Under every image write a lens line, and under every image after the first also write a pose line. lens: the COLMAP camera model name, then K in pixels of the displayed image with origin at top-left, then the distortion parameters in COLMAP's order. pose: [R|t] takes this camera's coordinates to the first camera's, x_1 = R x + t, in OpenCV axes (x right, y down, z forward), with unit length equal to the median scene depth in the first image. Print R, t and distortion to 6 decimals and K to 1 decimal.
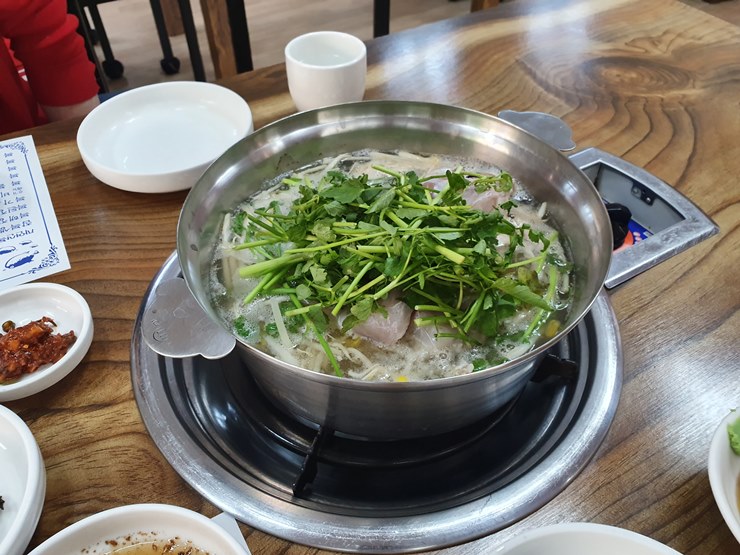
lens RADIAL K [[584.5, 0, 362.3], [0, 584.5, 284.2], [0, 0, 1]] dist [-0.010573, 0.028330]
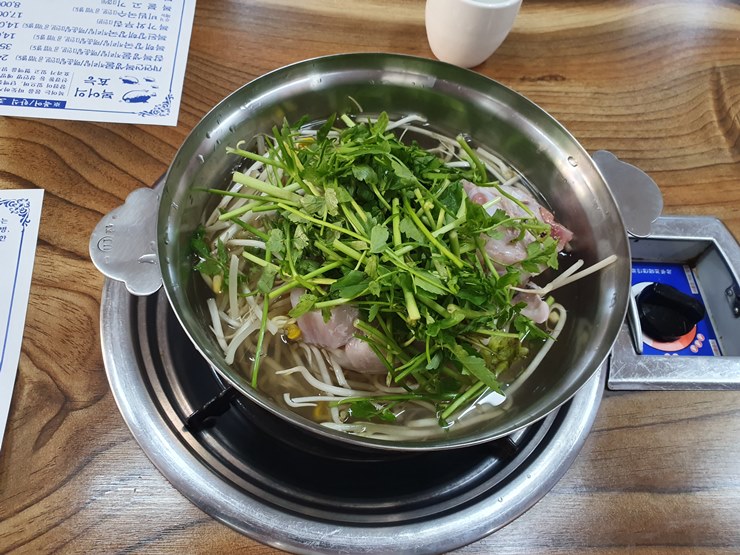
lens RADIAL K [[584.5, 0, 371.2], [0, 584.5, 273.5], [0, 0, 1]] dist [-0.010573, 0.028330]
pose [[0.873832, 0.465445, -0.140637, 0.179346], [-0.422904, 0.870272, 0.252546, -0.259443], [0.239938, -0.161207, 0.957310, 0.111302]]
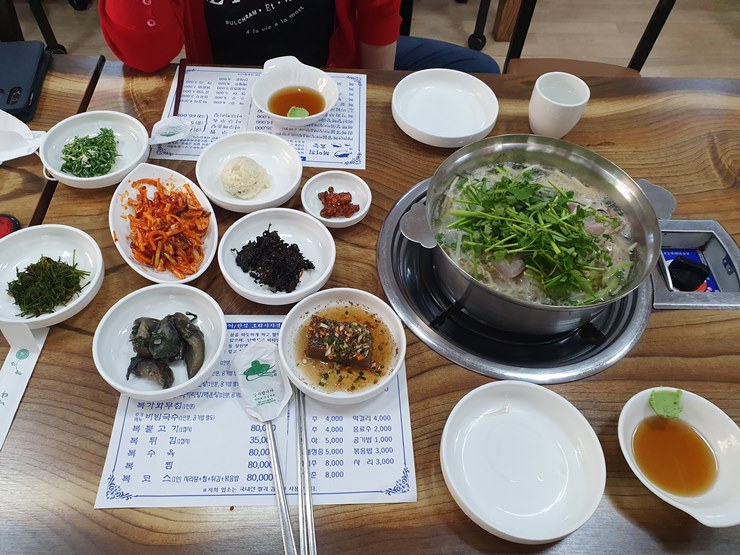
lens RADIAL K [[584.5, 0, 367.0], [0, 584.5, 283.3], [0, 0, 1]] dist [-0.010573, 0.028330]
pose [[0.871366, 0.423282, -0.248098, 0.123206], [-0.386113, 0.903600, 0.185538, -0.056608], [0.302717, -0.065878, 0.950801, -0.907268]]
